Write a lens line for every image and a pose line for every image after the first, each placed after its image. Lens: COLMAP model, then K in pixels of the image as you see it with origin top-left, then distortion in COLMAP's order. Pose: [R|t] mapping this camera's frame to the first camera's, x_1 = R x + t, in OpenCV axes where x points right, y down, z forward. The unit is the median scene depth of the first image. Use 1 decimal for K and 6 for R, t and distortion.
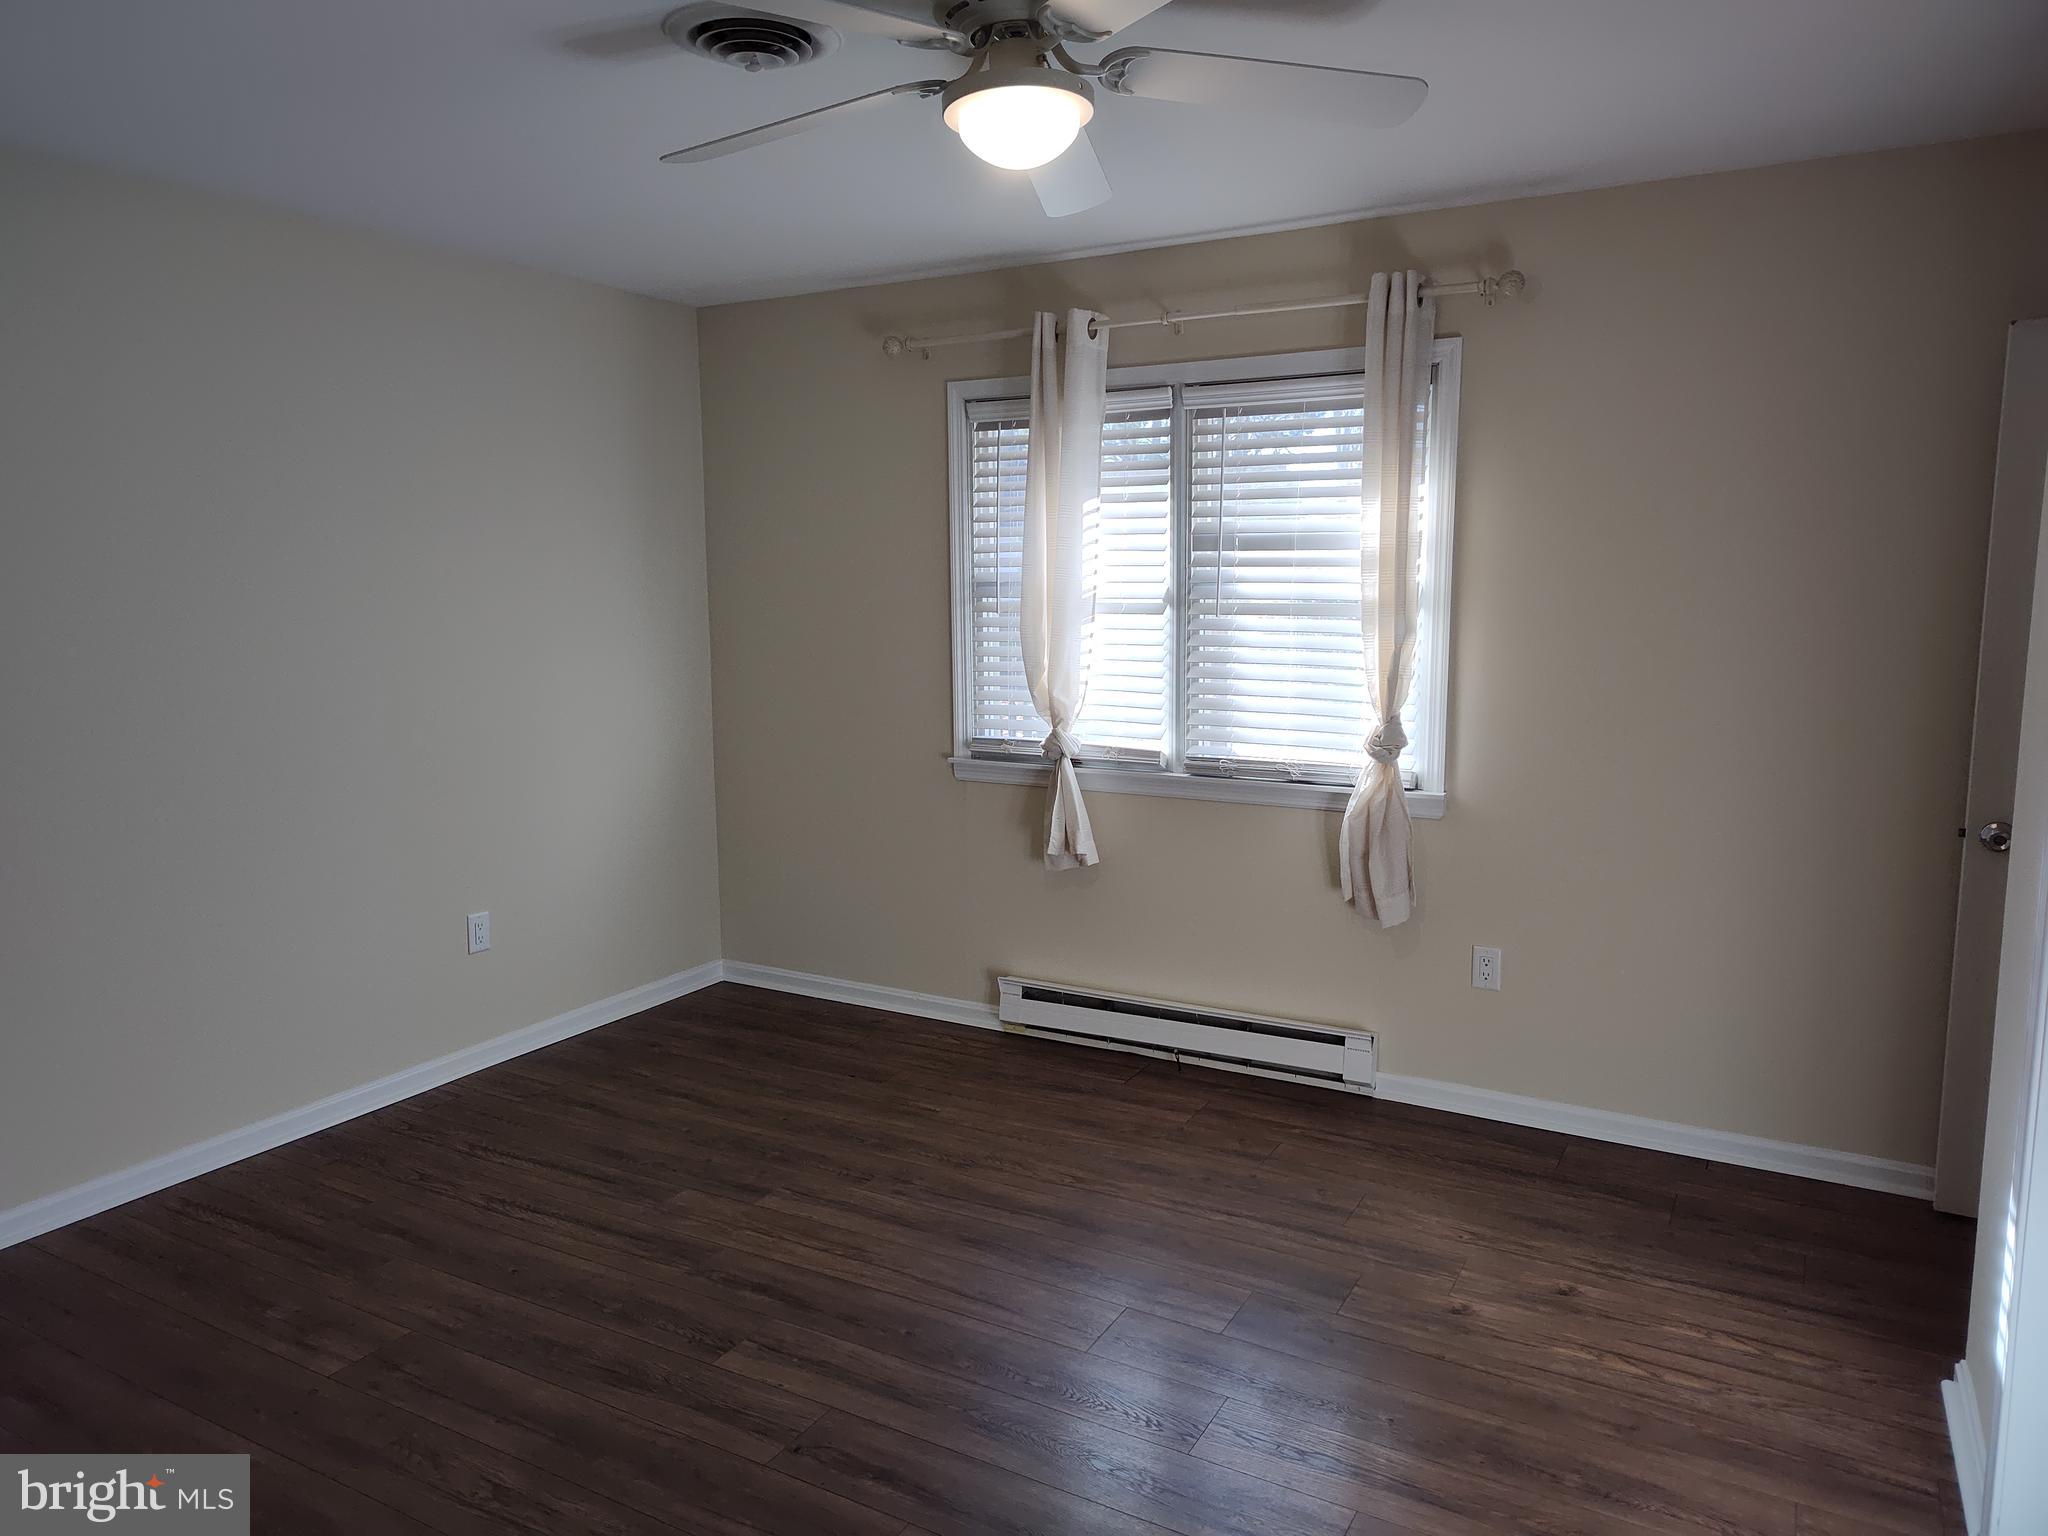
lens RADIAL K [[1389.6, 0, 1013.2], [0, 1389.6, 764.4], [0, 0, 1]] dist [0.054065, -0.065709]
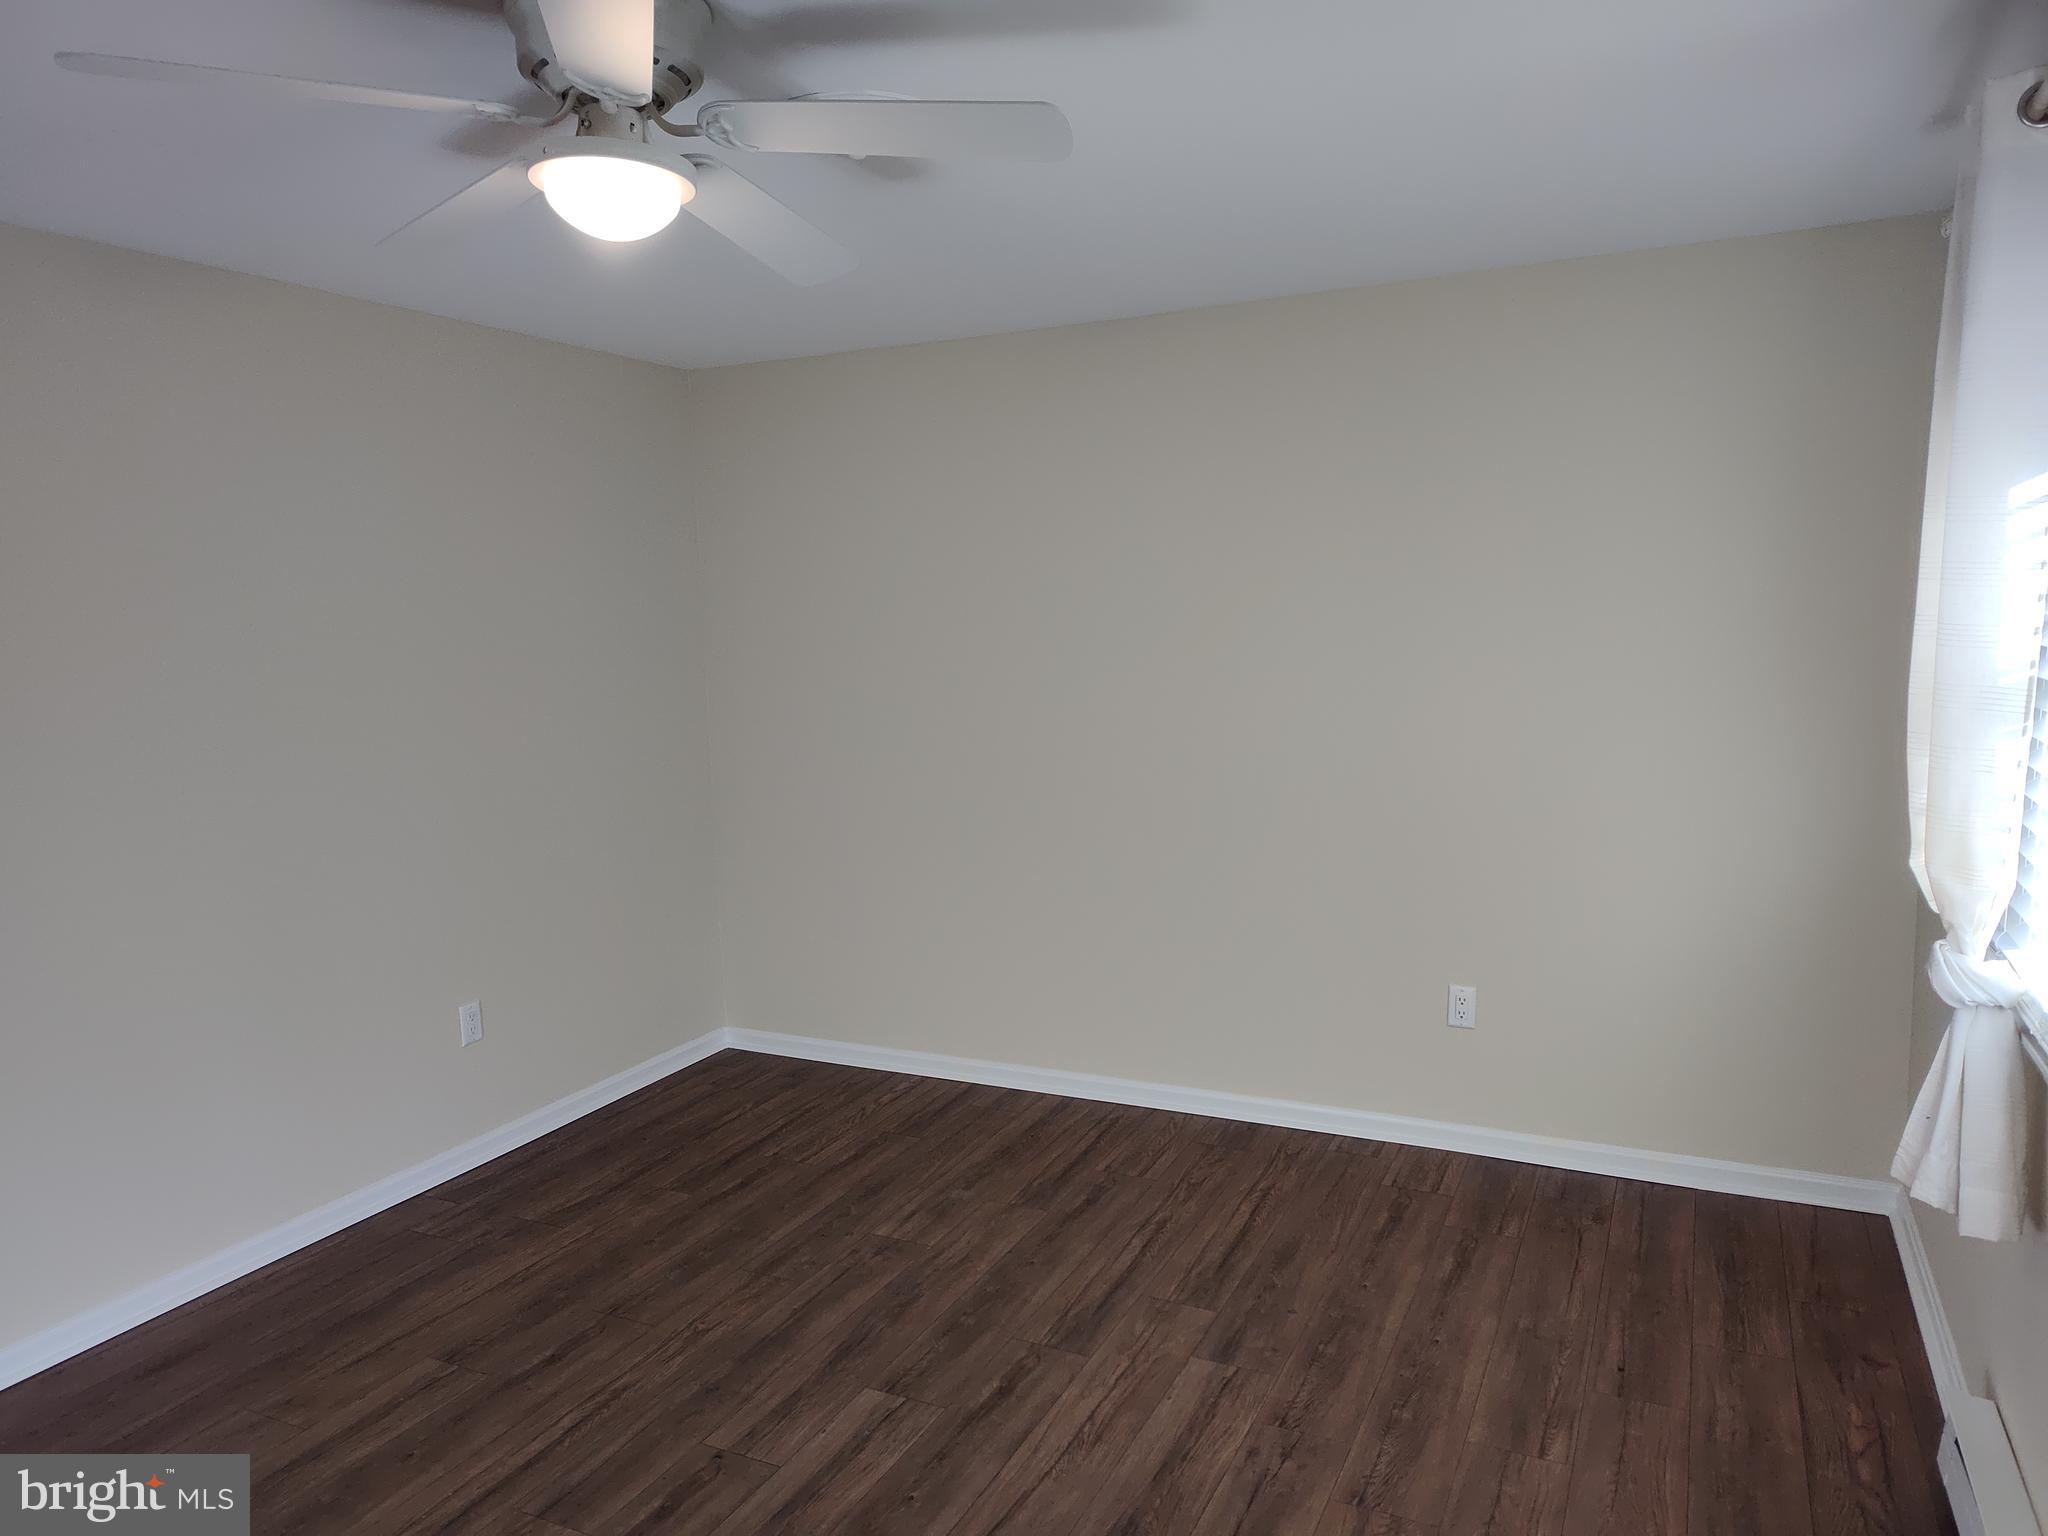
lens RADIAL K [[1371.8, 0, 1018.0], [0, 1371.8, 768.2], [0, 0, 1]] dist [0.040741, -0.053819]
pose [[0.054263, 0.106390, -0.992843, 0.621556], [-0.108137, 0.989086, 0.100077, -0.120563], [0.992654, 0.101933, 0.065175, 0.803108]]
